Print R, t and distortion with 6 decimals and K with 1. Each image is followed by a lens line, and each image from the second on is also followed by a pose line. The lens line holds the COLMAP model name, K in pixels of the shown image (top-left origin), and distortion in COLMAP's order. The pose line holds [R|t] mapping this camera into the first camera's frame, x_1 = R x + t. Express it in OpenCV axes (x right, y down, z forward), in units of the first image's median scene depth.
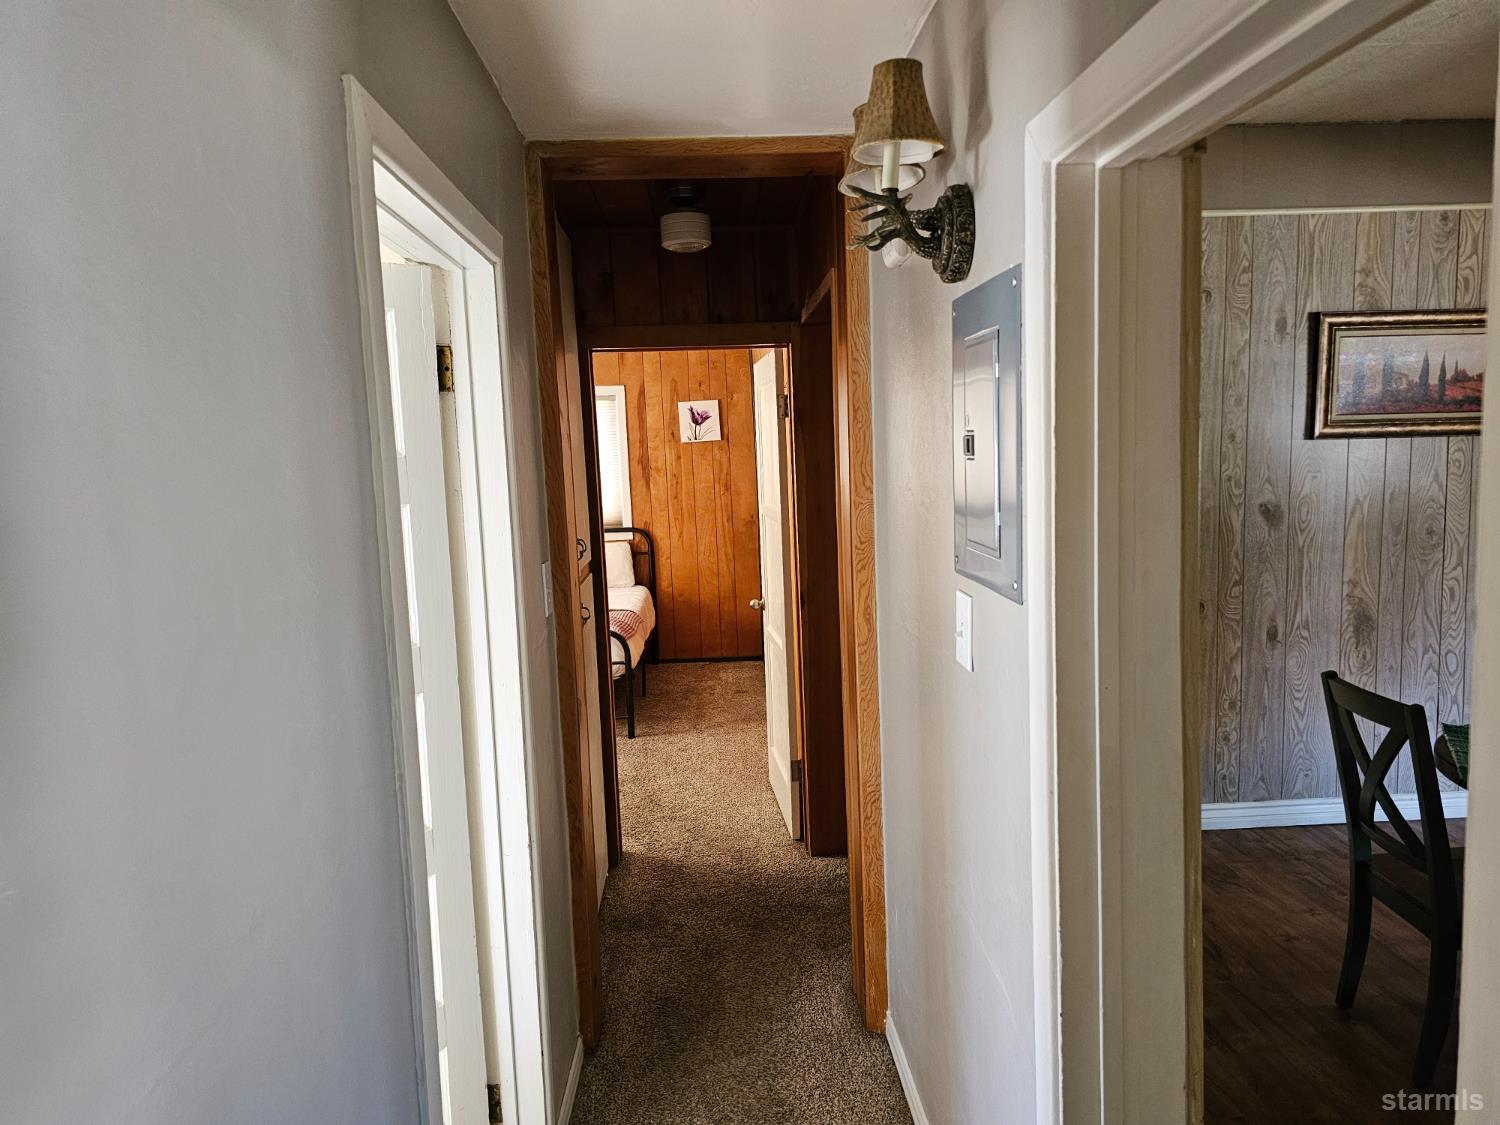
lens RADIAL K [[1005.9, 0, 755.0], [0, 1005.9, 565.6], [0, 0, 1]] dist [0.044859, -0.024369]
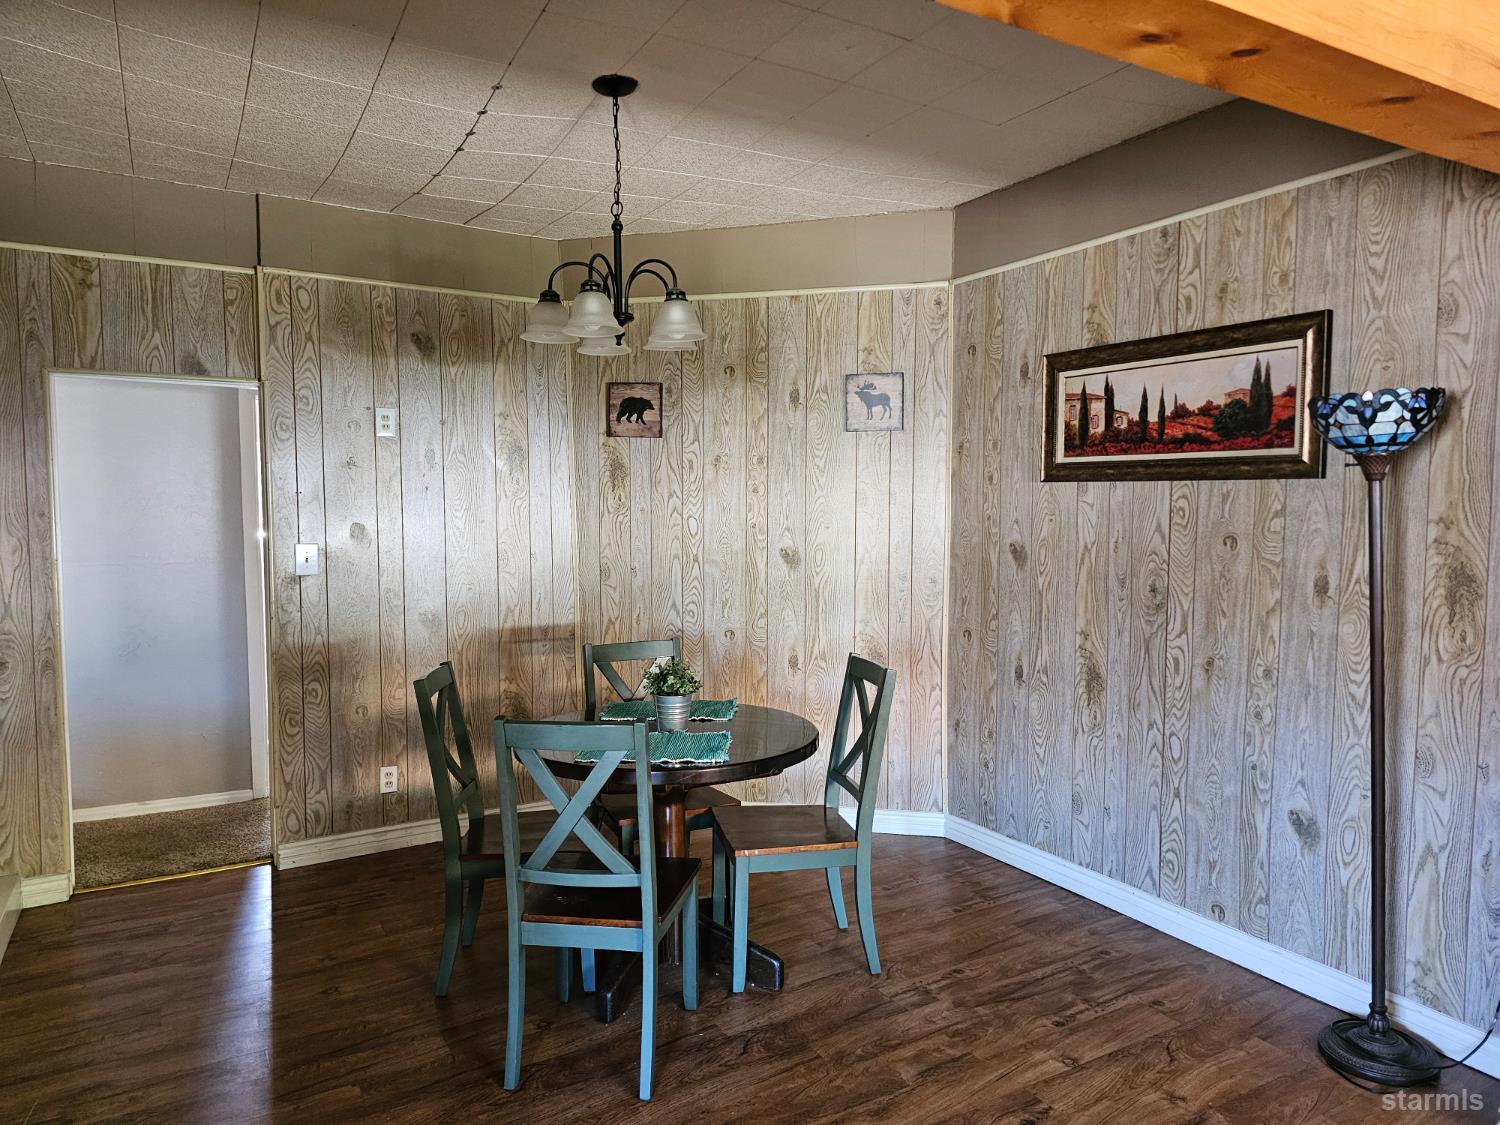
lens RADIAL K [[1005.9, 0, 749.3], [0, 1005.9, 563.7], [0, 0, 1]] dist [0.044859, -0.024369]
pose [[0.437708, 0.085677, -0.895026, 1.303950], [-0.110076, 0.993068, 0.041230, -0.053264], [0.892353, 0.080475, 0.444105, 0.308990]]
